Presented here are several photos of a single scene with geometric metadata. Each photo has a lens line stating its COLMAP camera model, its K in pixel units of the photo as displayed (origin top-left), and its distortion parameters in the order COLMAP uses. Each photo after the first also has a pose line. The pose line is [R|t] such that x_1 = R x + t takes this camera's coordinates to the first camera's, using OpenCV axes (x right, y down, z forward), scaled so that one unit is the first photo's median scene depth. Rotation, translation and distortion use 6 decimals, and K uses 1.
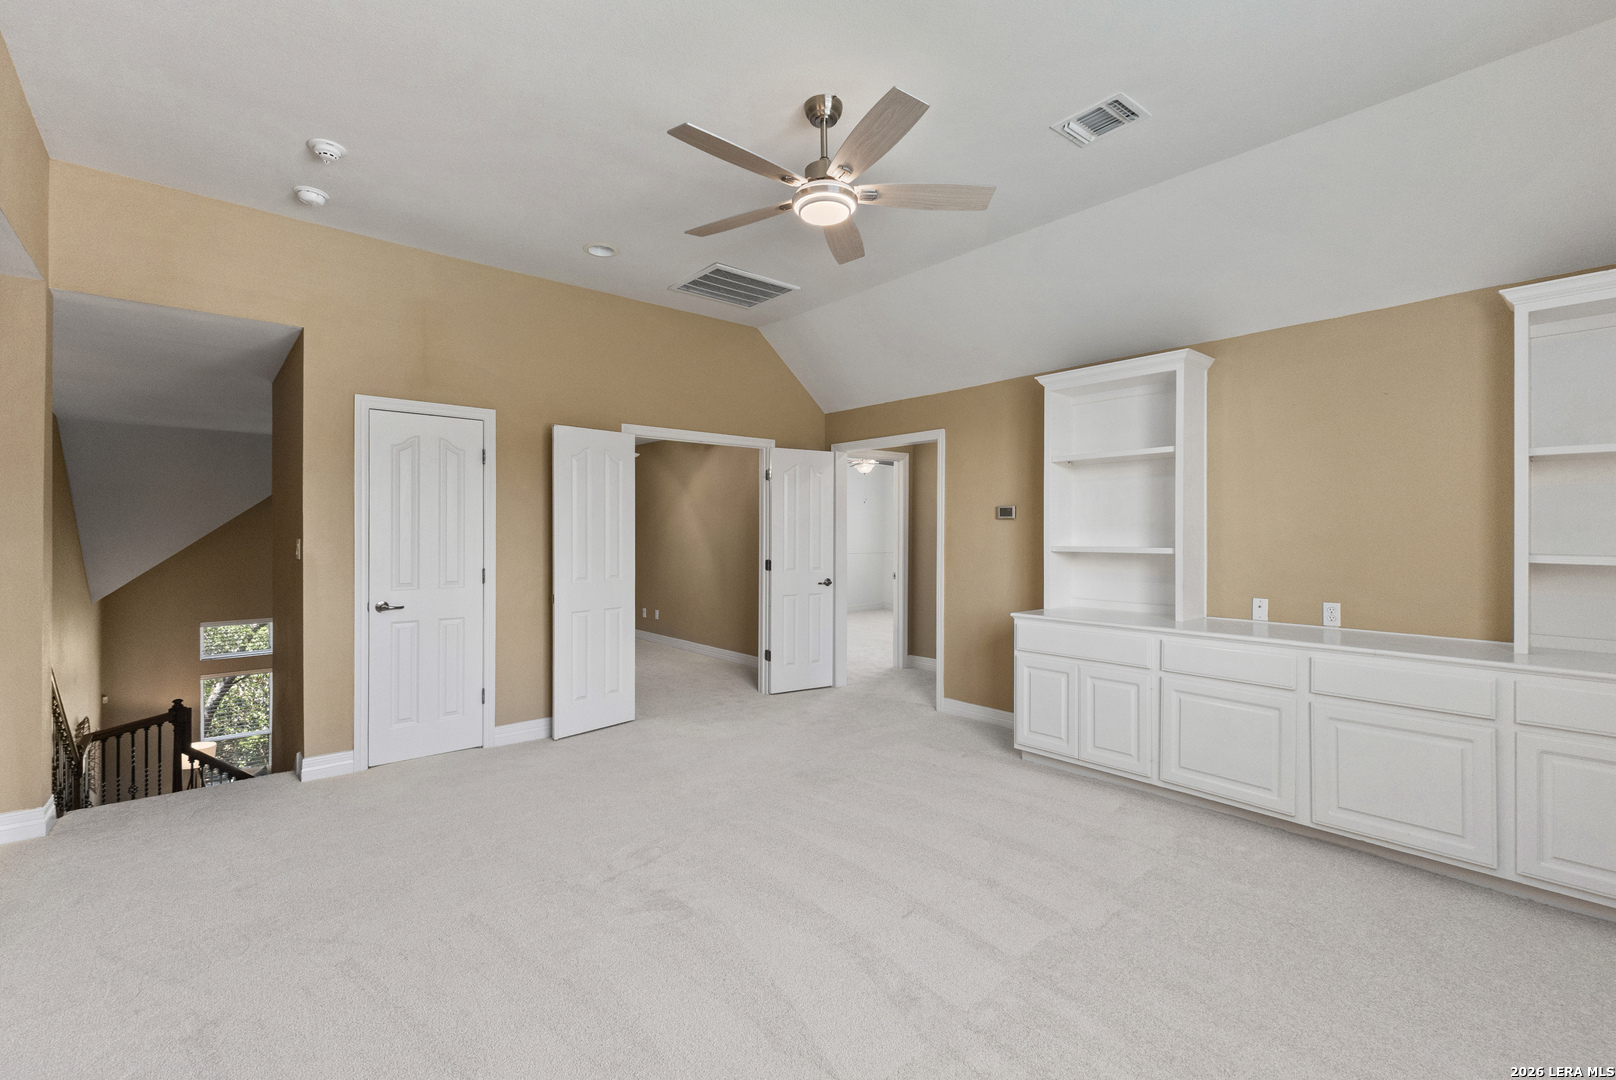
lens RADIAL K [[709.7, 0, 805.0], [0, 709.7, 539.1], [0, 0, 1]] dist [0.016201, 0.000128]
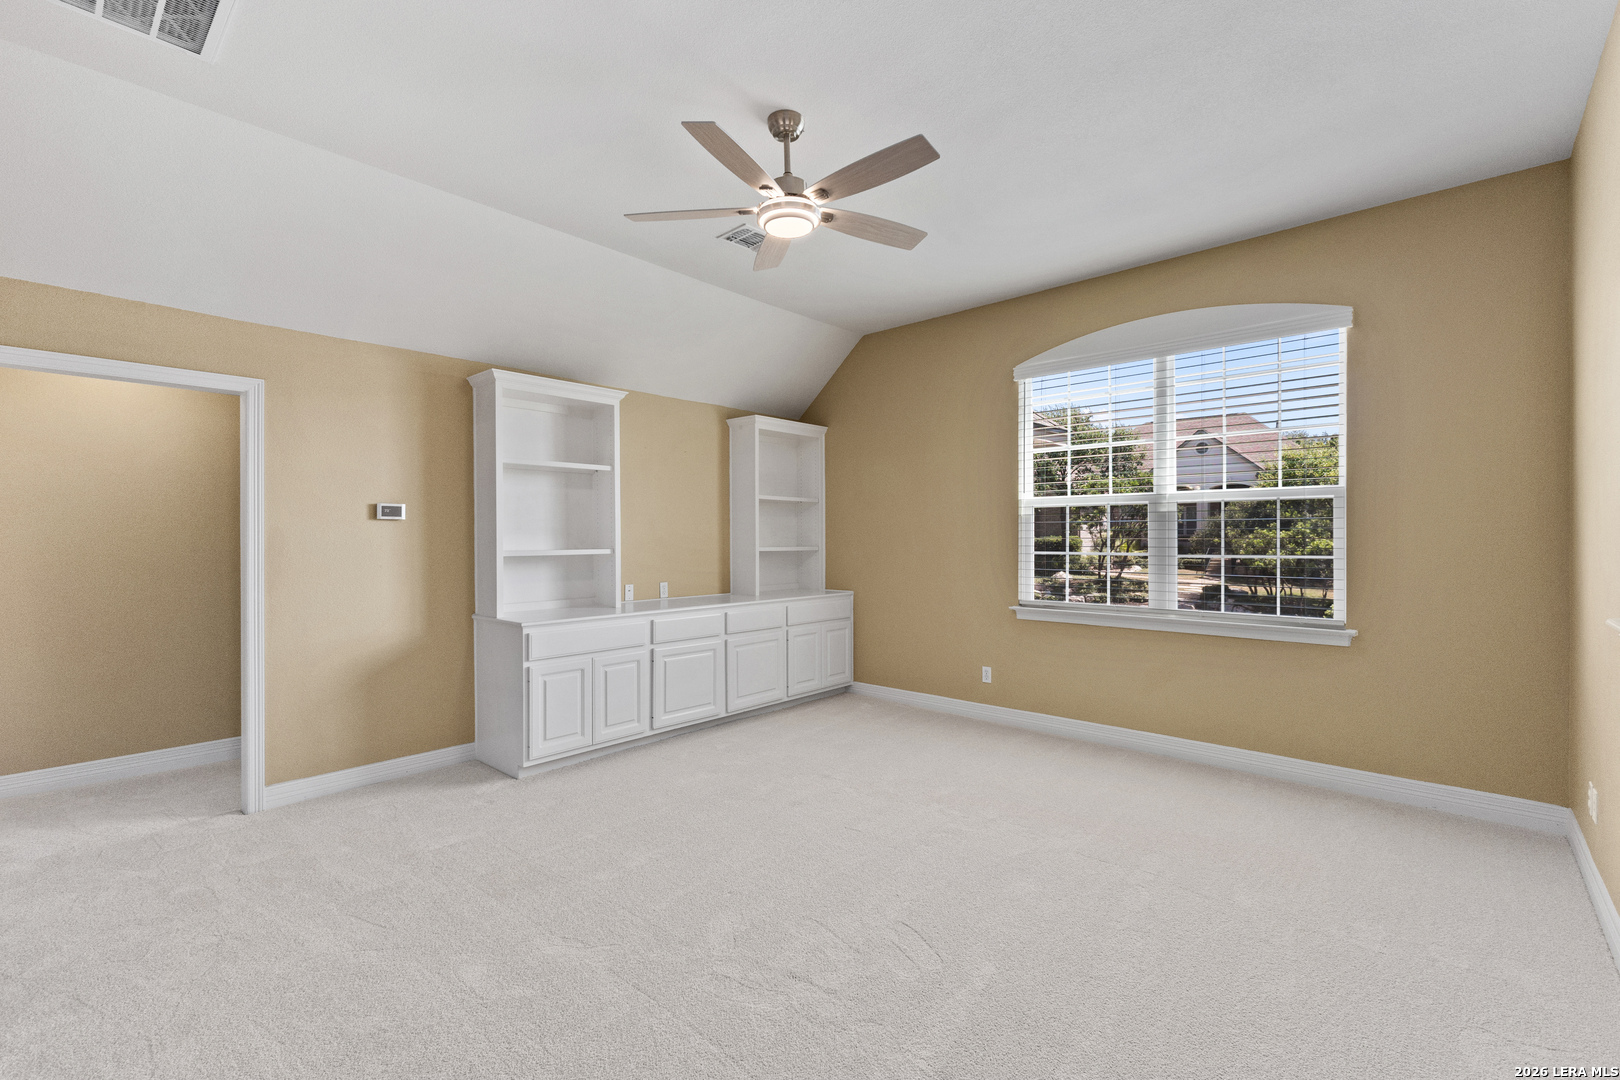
lens RADIAL K [[711.5, 0, 813.0], [0, 711.5, 538.5], [0, 0, 1]] dist [0.016201, 0.000128]
pose [[-0.139278, -0.010056, 0.990202, -0.773598], [0.004082, 0.999934, 0.010729, -0.018319], [-0.990245, 0.005536, -0.139228, 0.848931]]
